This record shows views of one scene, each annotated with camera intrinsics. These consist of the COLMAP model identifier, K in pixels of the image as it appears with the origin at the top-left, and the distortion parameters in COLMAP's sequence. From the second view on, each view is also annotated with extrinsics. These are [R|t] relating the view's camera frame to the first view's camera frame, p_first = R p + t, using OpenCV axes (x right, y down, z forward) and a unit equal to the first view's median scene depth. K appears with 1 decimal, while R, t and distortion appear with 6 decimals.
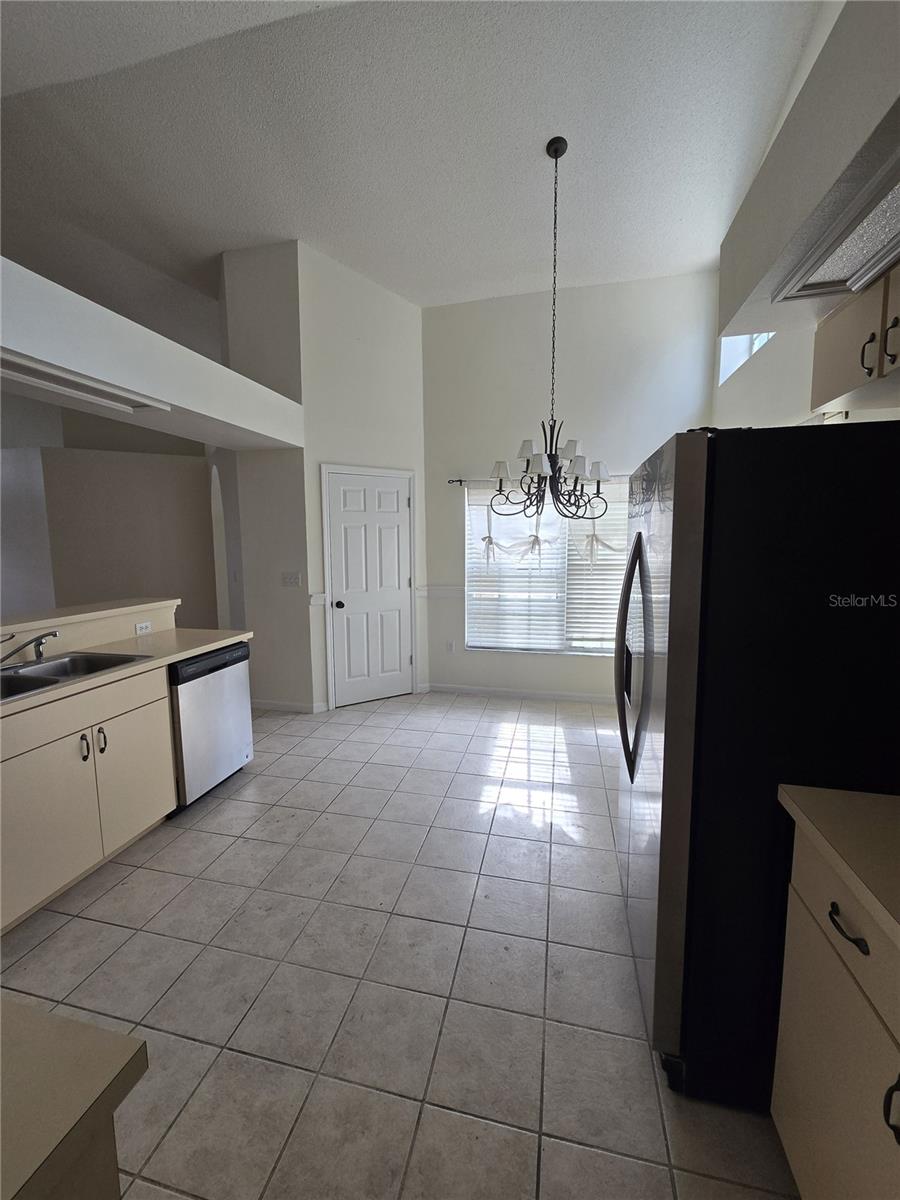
lens RADIAL K [[487.6, 0, 451.4], [0, 487.6, 594.5], [0, 0, 1]] dist [0.001151, 0.000104]
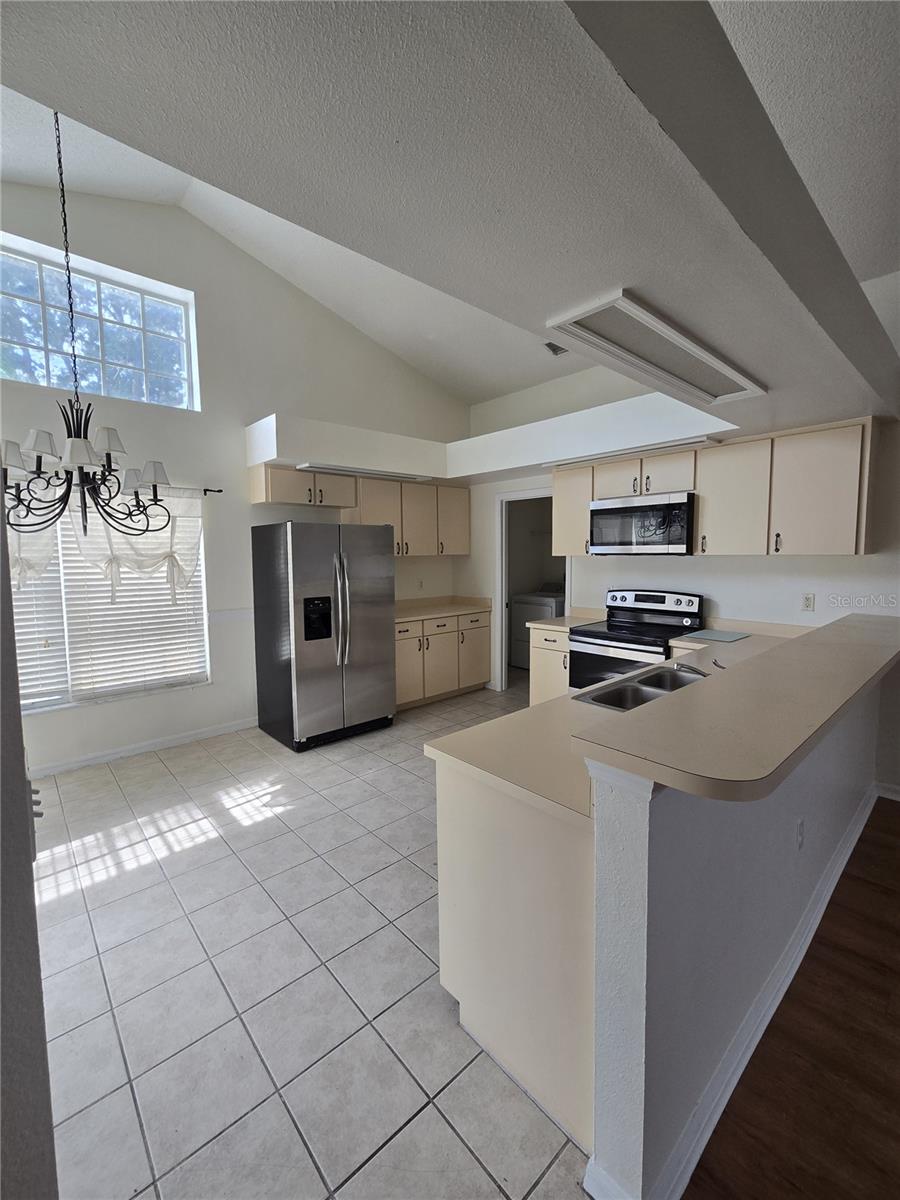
lens RADIAL K [[487.6, 0, 451.4], [0, 487.6, 594.5], [0, 0, 1]] dist [0.001151, 0.000104]
pose [[-0.825301, -0.033435, 0.563703, -0.813485], [0.071171, 0.984127, 0.162571, -0.165051], [-0.560190, 0.174289, -0.809821, 1.582317]]
